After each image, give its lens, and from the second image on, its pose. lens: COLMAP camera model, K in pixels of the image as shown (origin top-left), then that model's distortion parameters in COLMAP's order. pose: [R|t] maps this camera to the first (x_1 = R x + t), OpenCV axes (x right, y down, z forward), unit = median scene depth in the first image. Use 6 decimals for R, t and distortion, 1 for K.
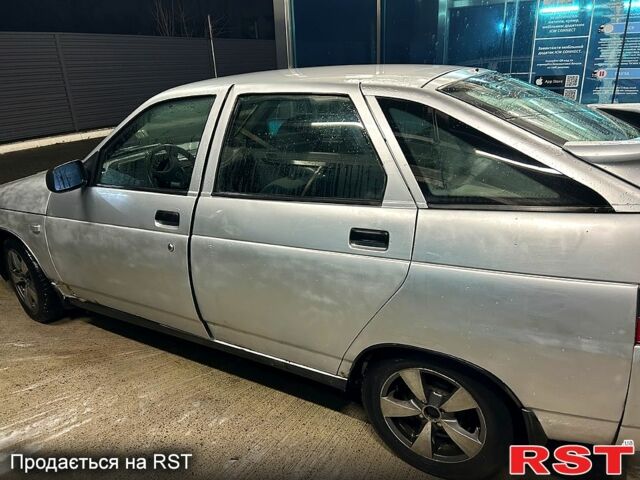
lens RADIAL K [[485.9, 0, 320.0], [0, 485.9, 240.0], [0, 0, 1]] dist [-0.001749, -0.004225]
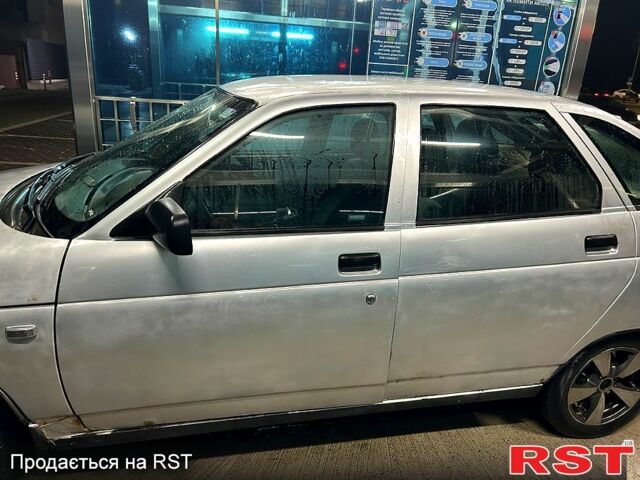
lens RADIAL K [[498.8, 0, 319.4], [0, 498.8, 289.1], [0, 0, 1]] dist [0.000524, -0.002968]
pose [[0.732147, -0.189199, 0.654342, -0.937856], [0.158914, 0.981585, 0.106010, -0.103933], [-0.662349, 0.026369, 0.748731, 0.494916]]
